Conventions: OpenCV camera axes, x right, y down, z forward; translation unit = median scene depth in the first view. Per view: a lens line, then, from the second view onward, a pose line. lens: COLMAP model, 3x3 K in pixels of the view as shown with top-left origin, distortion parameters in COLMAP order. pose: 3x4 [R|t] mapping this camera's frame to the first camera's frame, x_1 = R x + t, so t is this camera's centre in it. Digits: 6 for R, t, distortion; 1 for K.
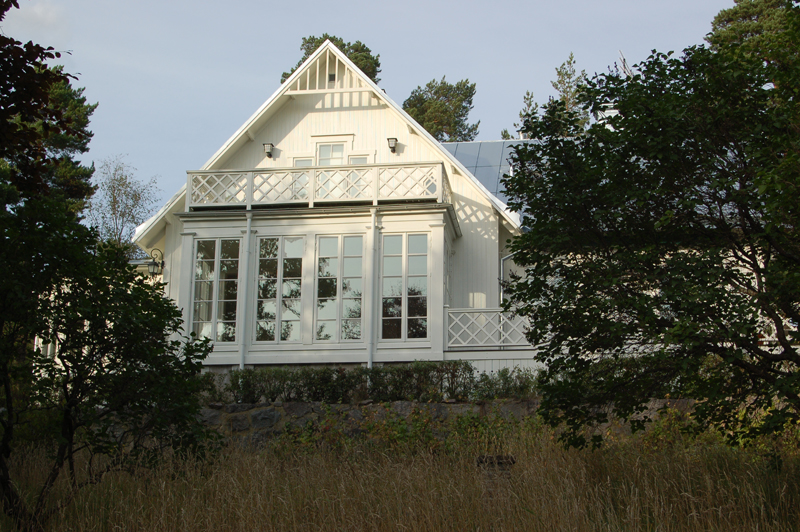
lens RADIAL K [[1327.1, 0, 400.0], [0, 1327.1, 266.0], [0, 0, 1]] dist [0.026374, 0.019169]
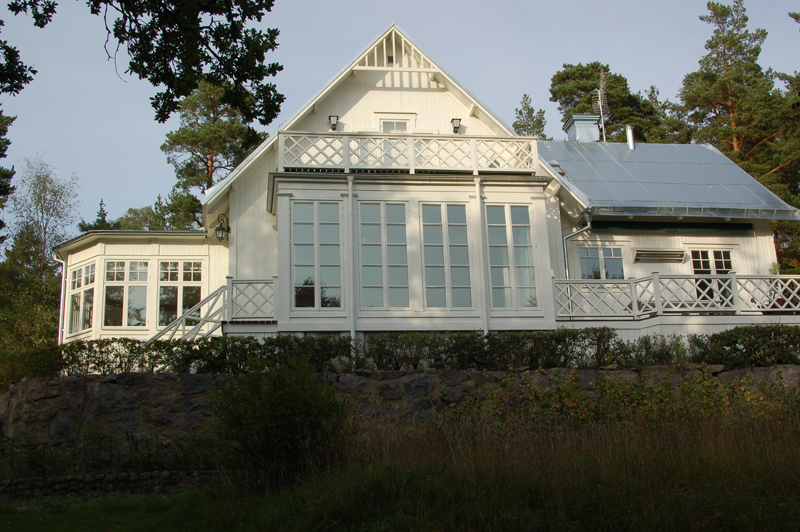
lens RADIAL K [[927.1, 0, 398.1], [0, 927.1, 282.1], [0, 0, 1]] dist [-0.062113, 0.011171]
pose [[0.962212, 0.030462, 0.270594, -0.260954], [-0.028149, 0.999527, -0.012423, 0.044994], [-0.270844, 0.004337, 0.962613, 0.339997]]
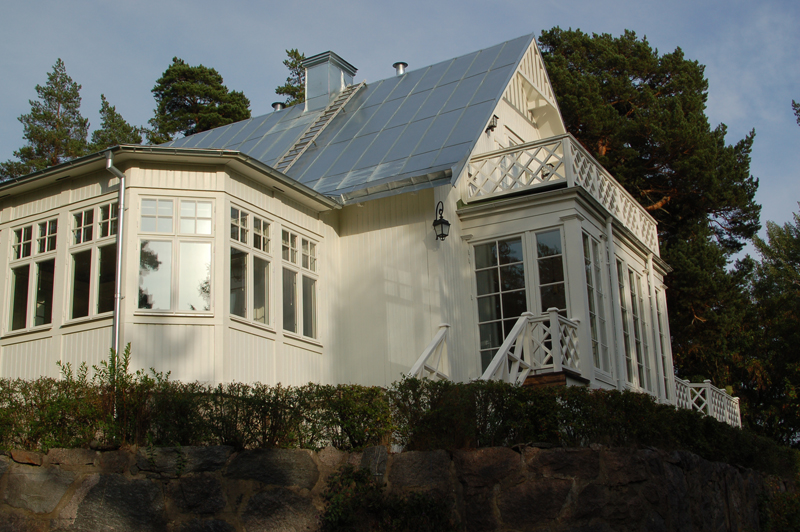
lens RADIAL K [[927.1, 0, 398.1], [0, 927.1, 282.1], [0, 0, 1]] dist [-0.062113, 0.011171]
pose [[0.380355, 0.220652, 0.898133, -0.626786], [-0.220391, 0.964770, -0.143688, 0.104020], [-0.898197, -0.143288, 0.415585, 0.823482]]
